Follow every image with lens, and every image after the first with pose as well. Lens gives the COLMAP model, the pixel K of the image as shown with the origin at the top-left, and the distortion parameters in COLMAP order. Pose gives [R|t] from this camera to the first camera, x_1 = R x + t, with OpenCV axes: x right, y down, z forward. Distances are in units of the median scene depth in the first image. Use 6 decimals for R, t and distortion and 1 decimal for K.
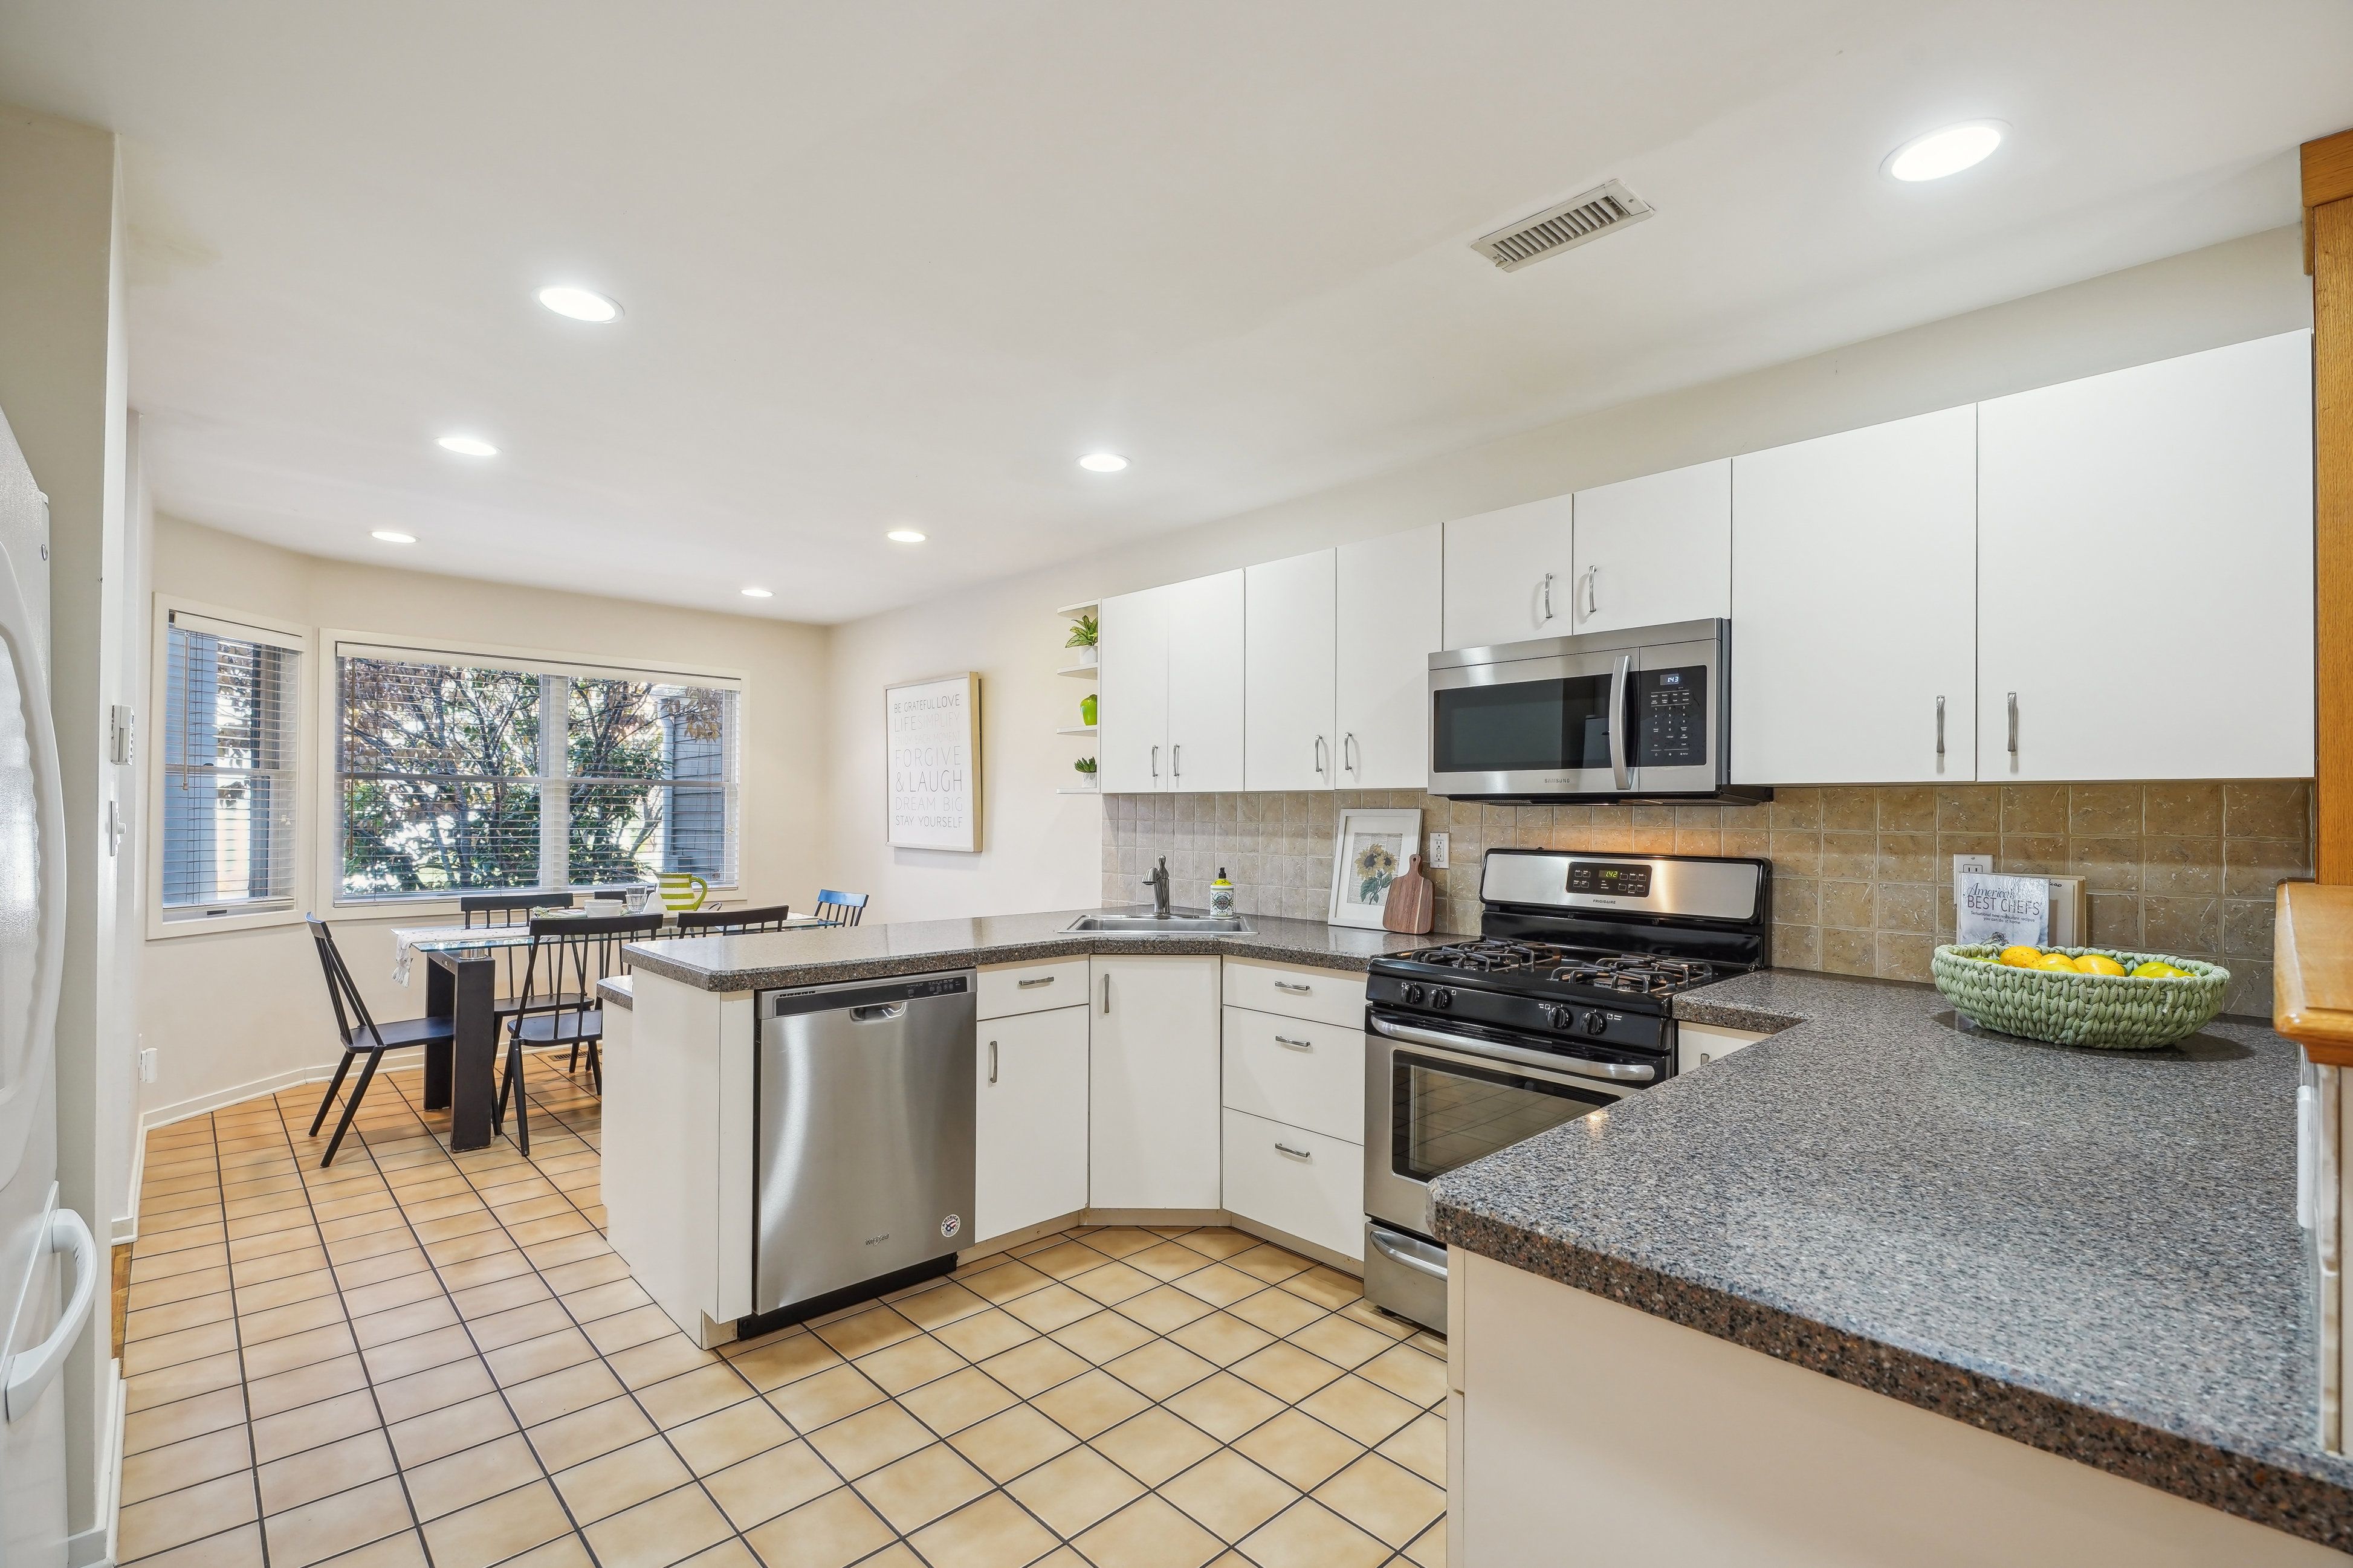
lens RADIAL K [[1051.9, 0, 1159.9], [0, 1051.9, 805.9], [0, 0, 1]] dist [0.007775, -0.003662]
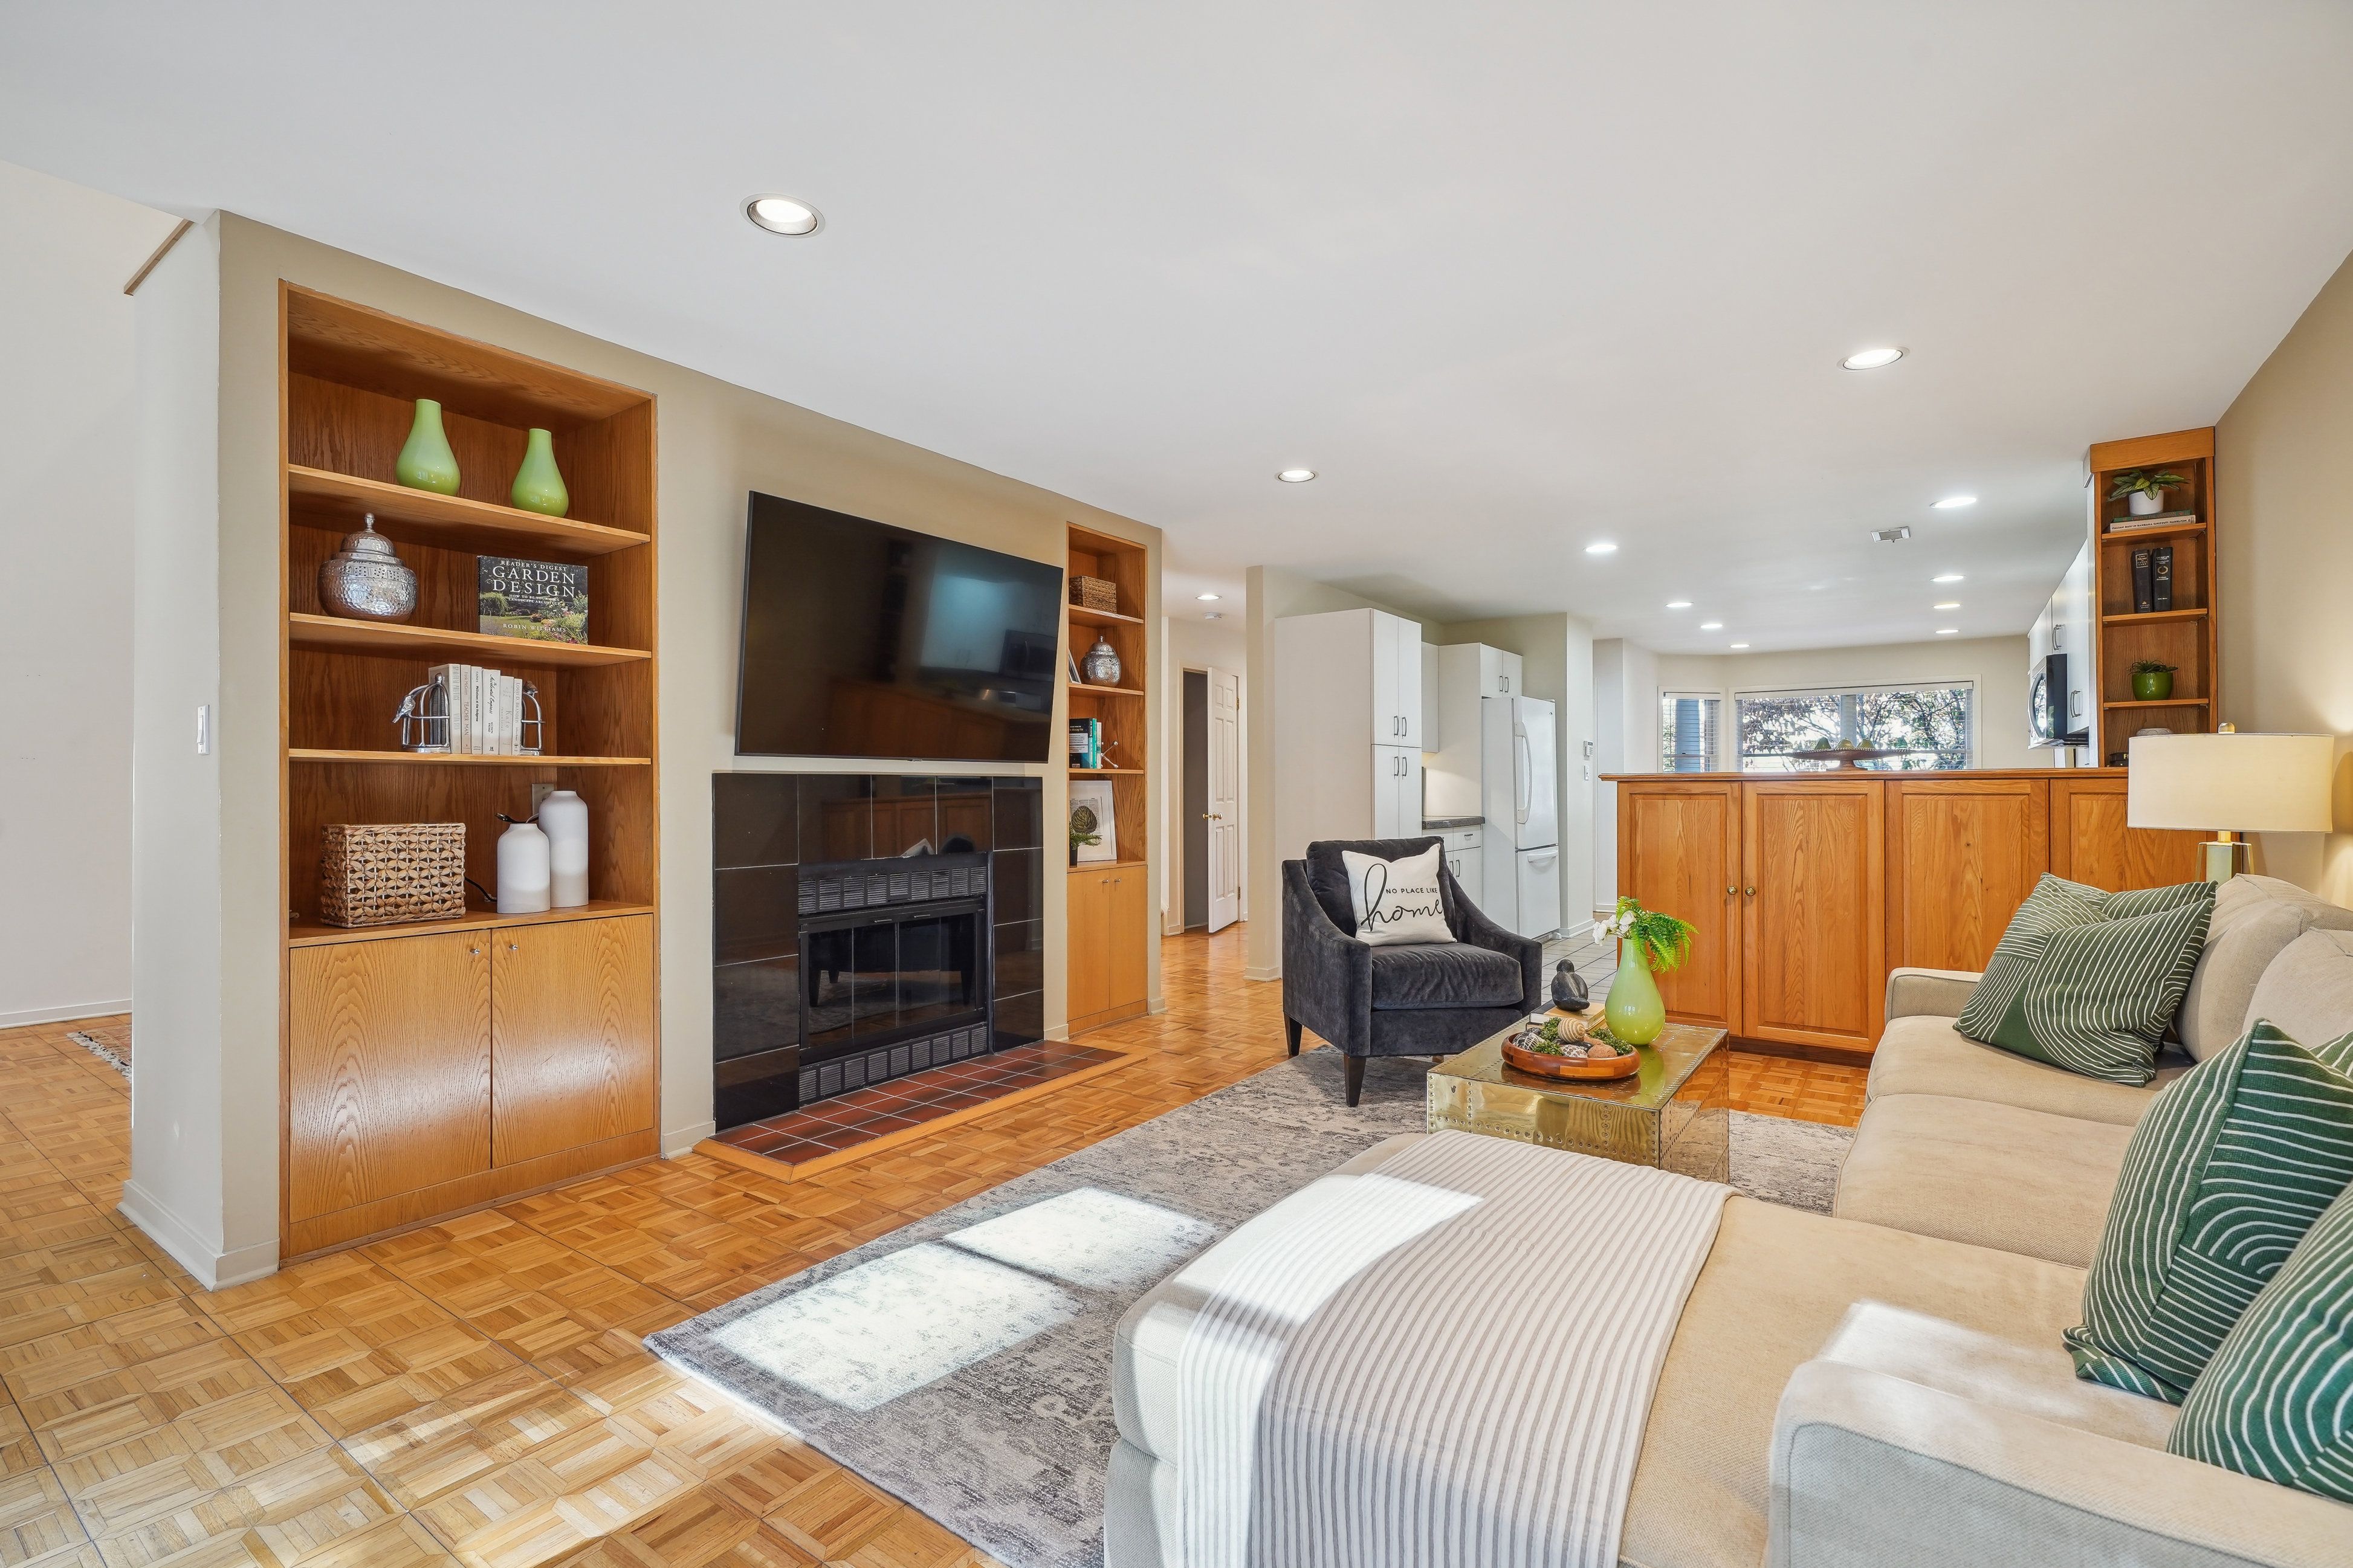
lens RADIAL K [[1051.9, 0, 1176.2], [0, 1051.9, 783.1], [0, 0, 1]] dist [0.007775, -0.003662]
pose [[0.203426, -0.012567, -0.979010, 1.365768], [0.011221, 0.999882, -0.010503, 0.047537], [0.979026, -0.008849, 0.203543, -0.685002]]
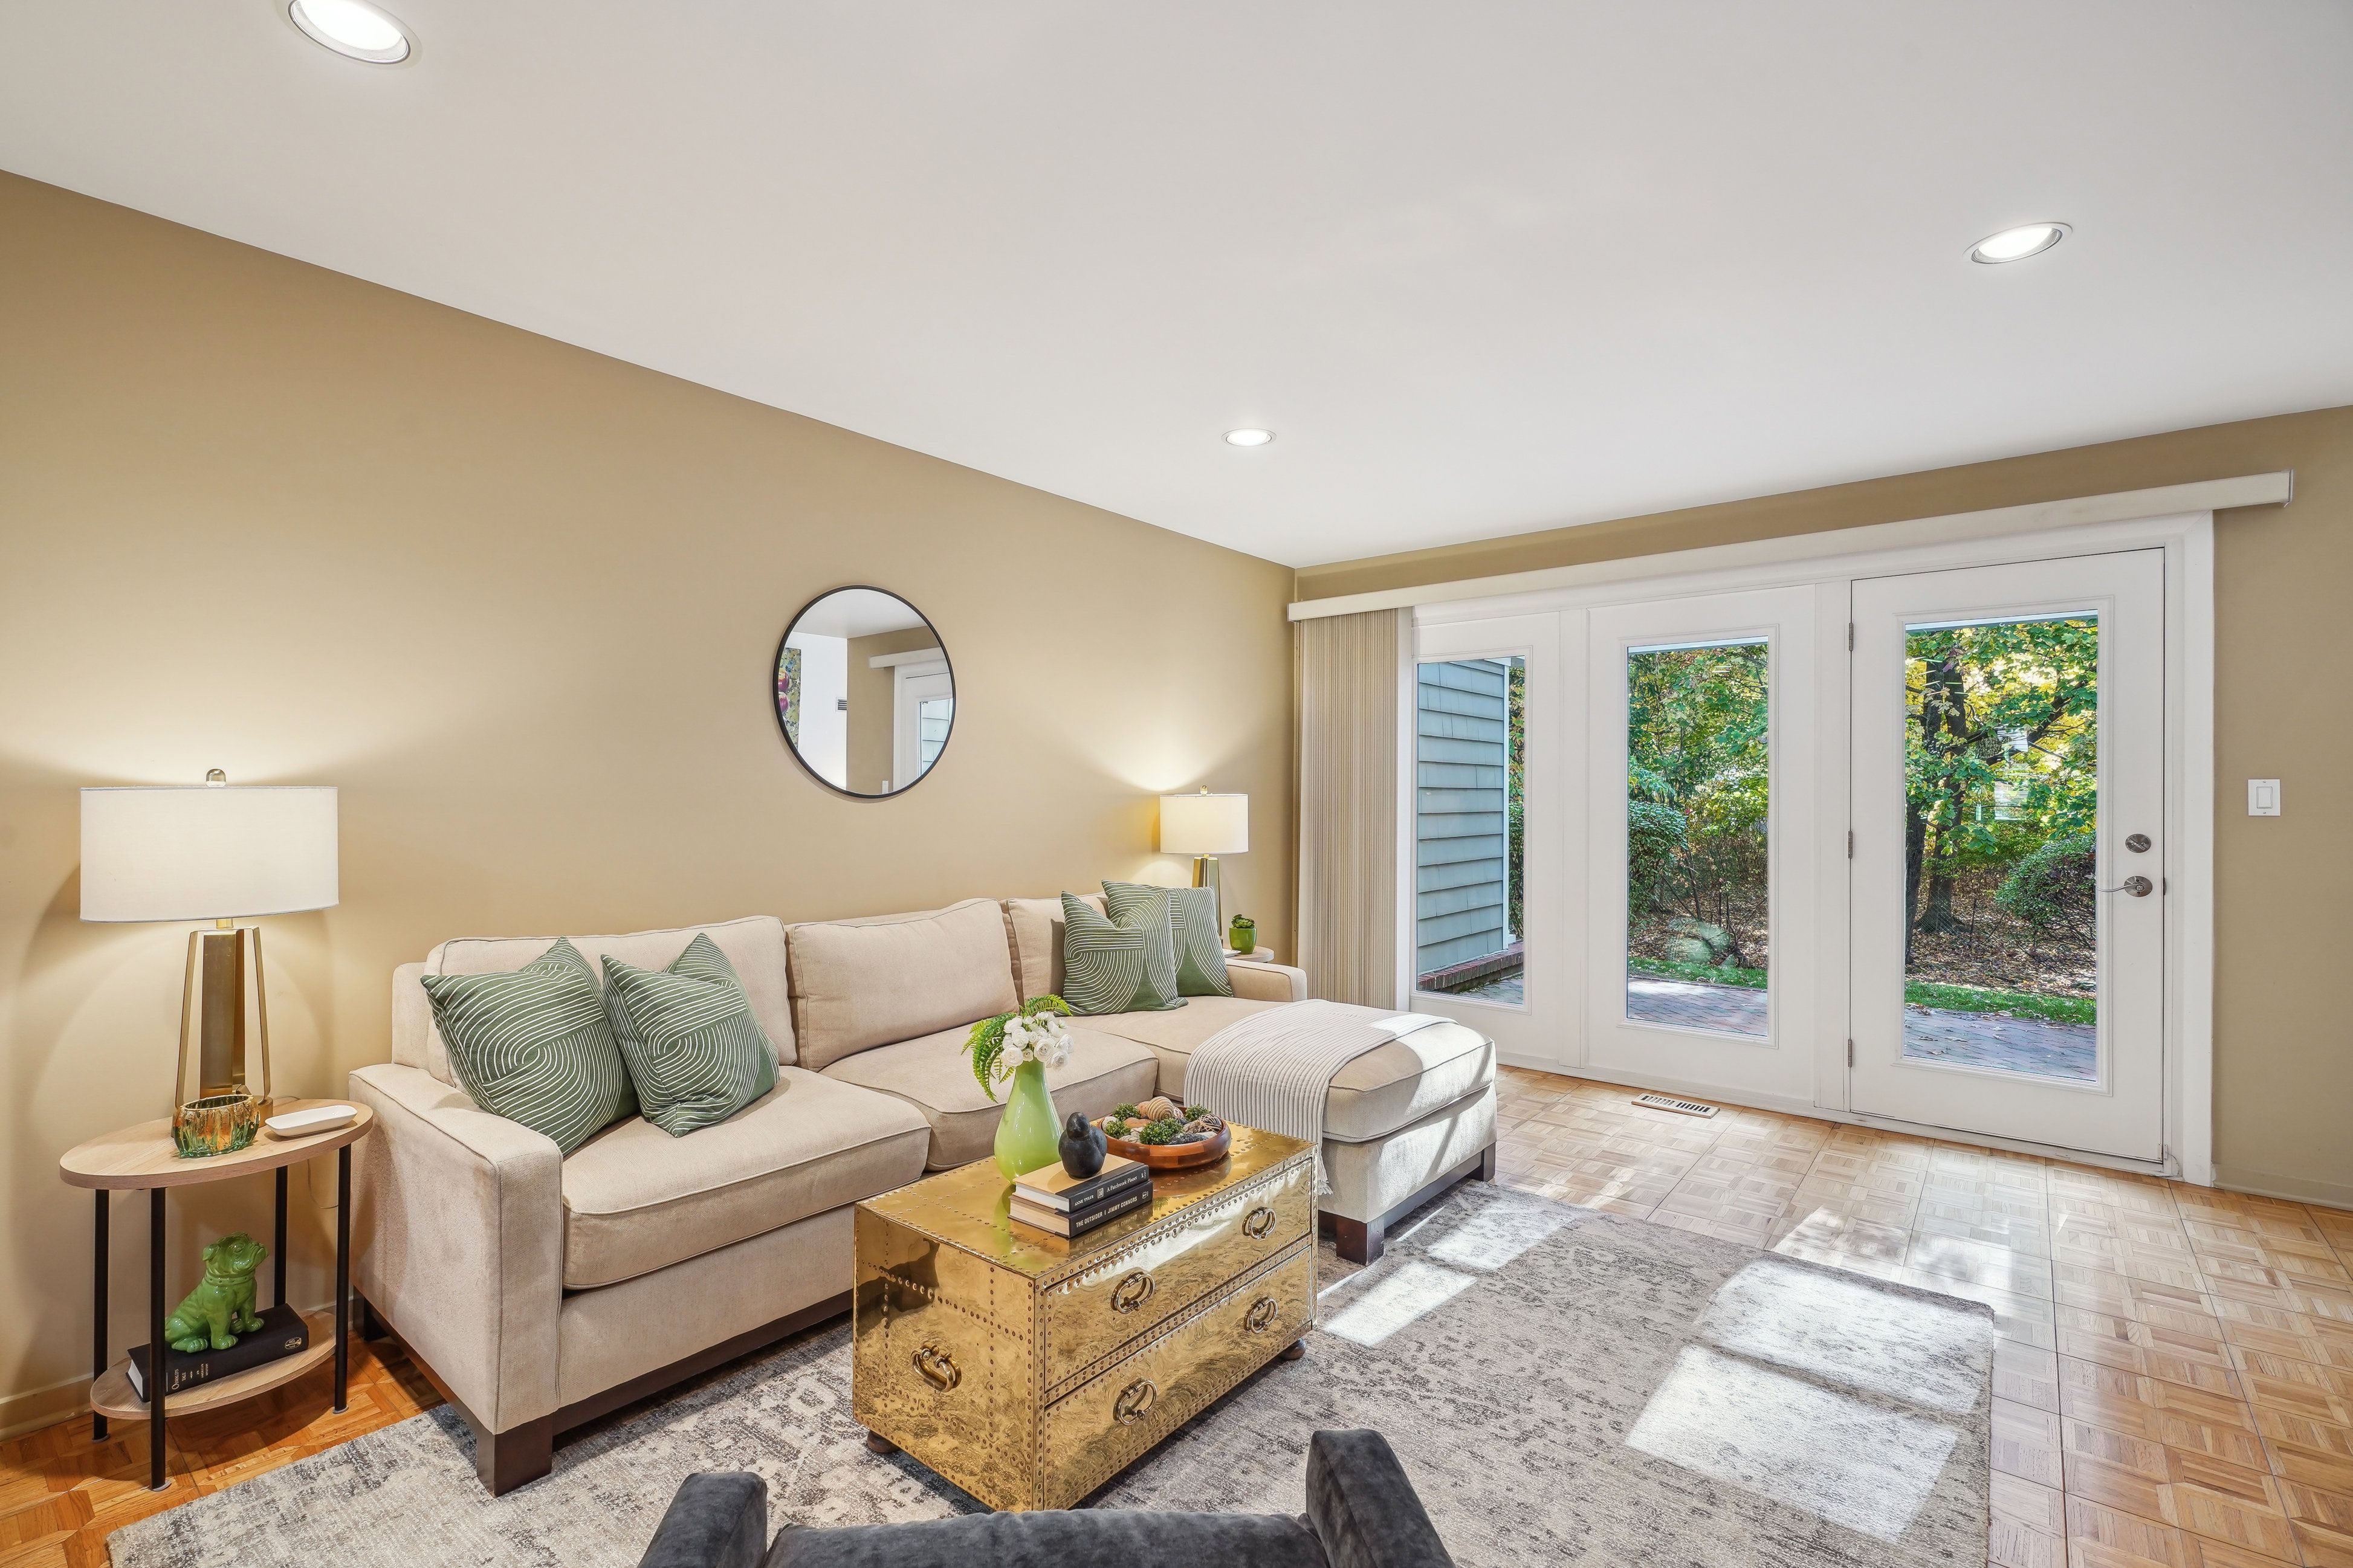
lens RADIAL K [[1051.9, 0, 1172.7], [0, 1051.9, 782.0], [0, 0, 1]] dist [0.007775, -0.003662]
pose [[-0.142382, 0.002363, 0.989809, 0.213070], [-0.013855, 0.999894, -0.004380, 0.009065], [-0.989715, -0.014338, -0.142334, -0.249978]]
